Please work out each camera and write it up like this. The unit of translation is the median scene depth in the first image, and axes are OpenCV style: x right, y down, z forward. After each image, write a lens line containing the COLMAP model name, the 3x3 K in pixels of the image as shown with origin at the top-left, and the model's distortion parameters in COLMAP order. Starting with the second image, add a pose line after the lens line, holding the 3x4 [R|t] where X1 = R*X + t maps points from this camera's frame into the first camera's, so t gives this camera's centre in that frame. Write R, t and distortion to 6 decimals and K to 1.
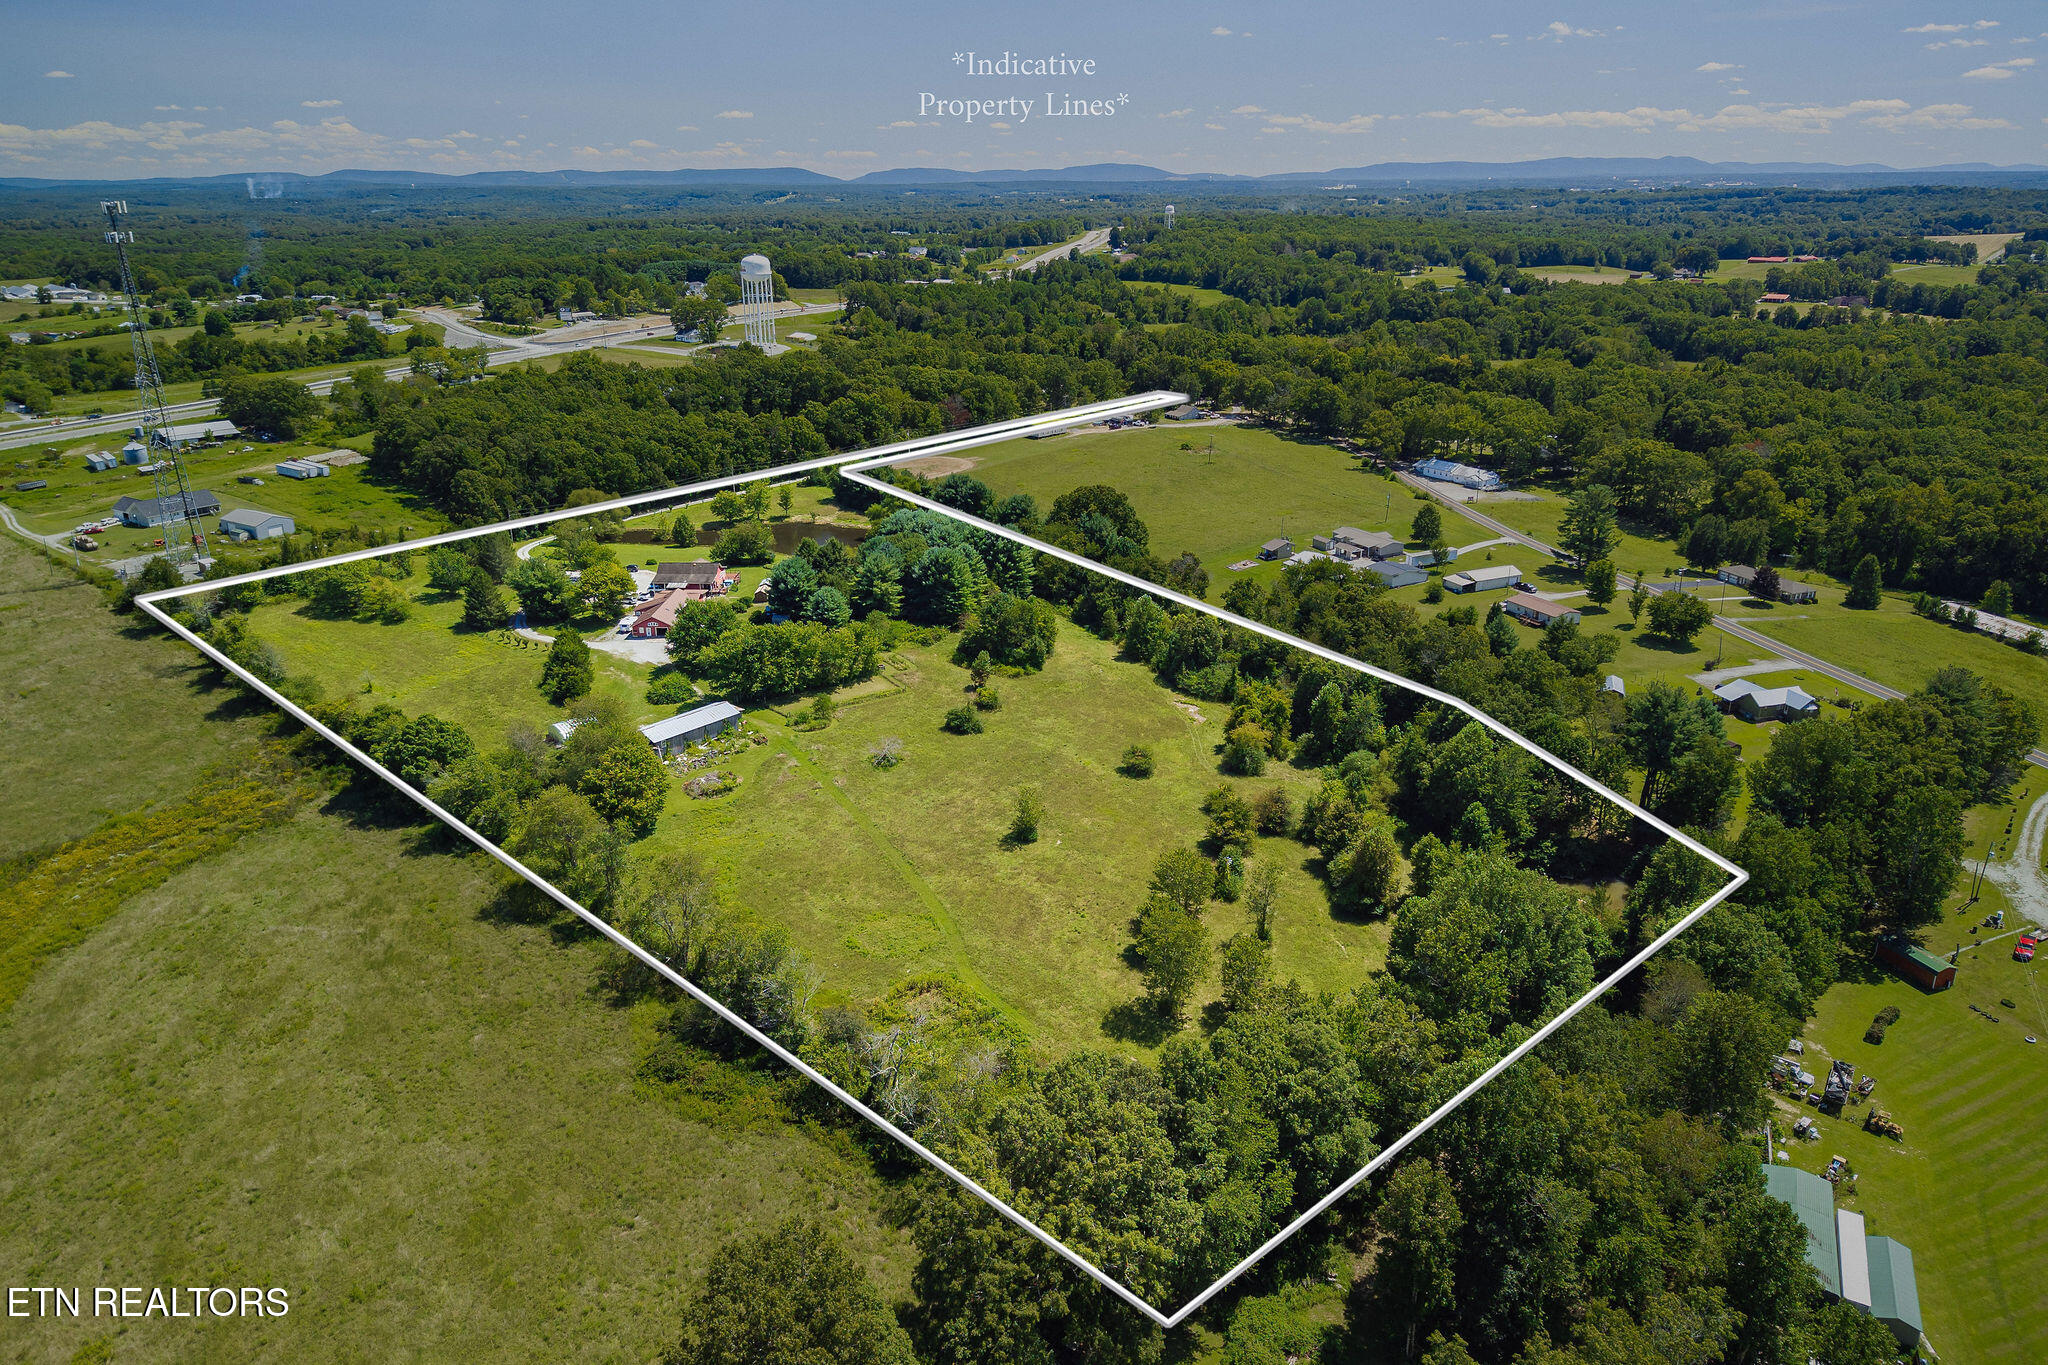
lens RADIAL K [[1346.6, 0, 1024.0], [0, 1346.6, 682.5], [0, 0, 1]] dist [0.010339, 0.002165]
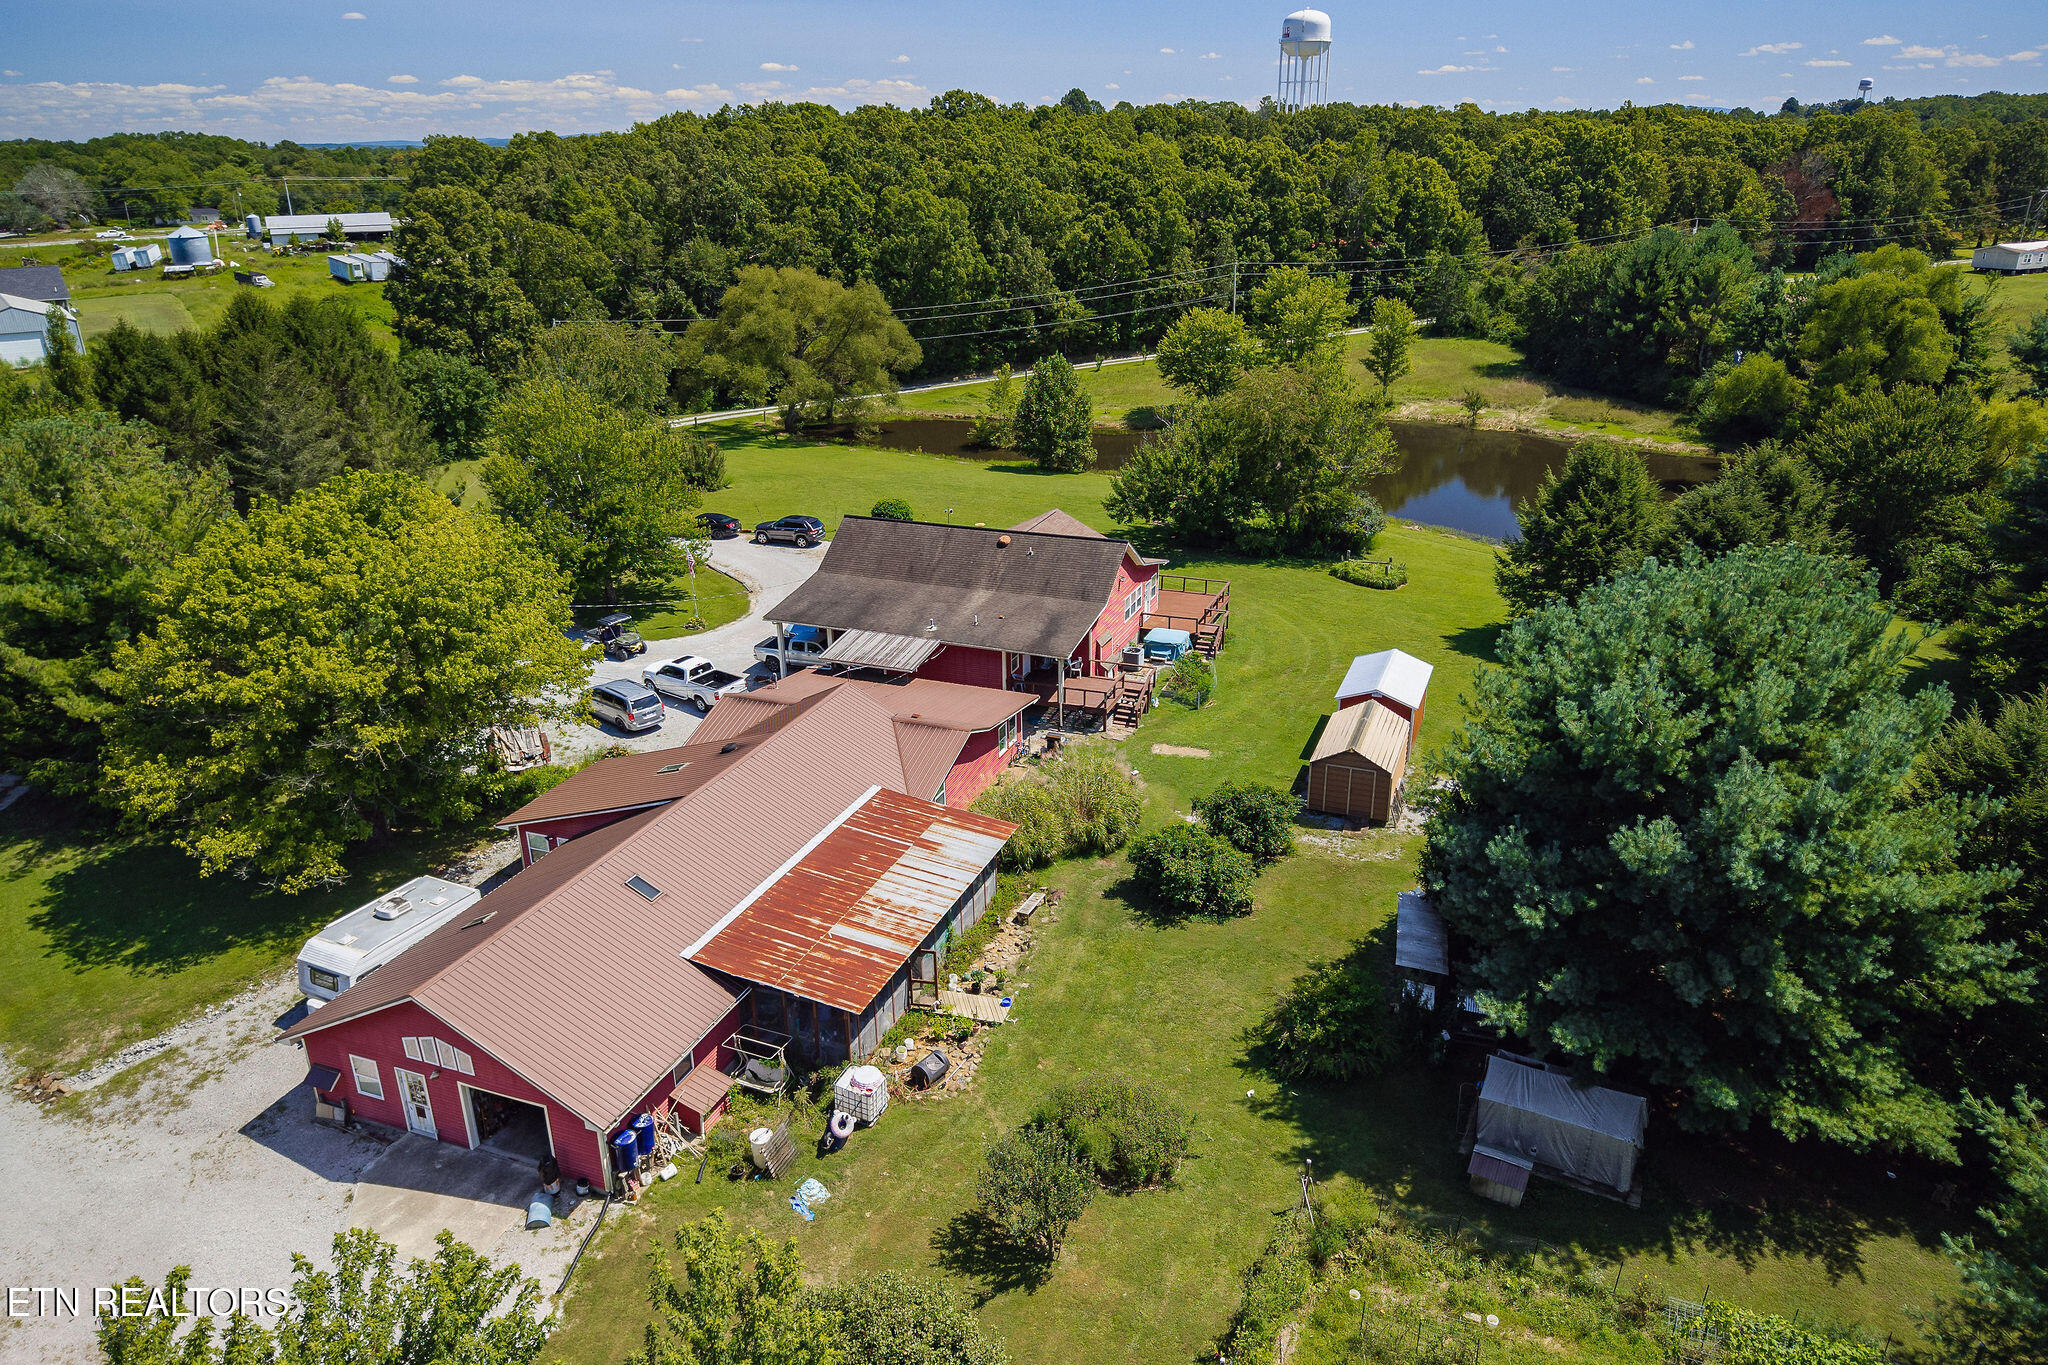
lens RADIAL K [[1346.6, 0, 1024.0], [0, 1346.6, 682.5], [0, 0, 1]] dist [0.010339, 0.002165]
pose [[0.935902, 0.121143, -0.330775, -0.177880], [-0.111056, 0.992590, 0.049302, -0.078415], [0.334297, -0.009407, 0.942421, 0.831729]]
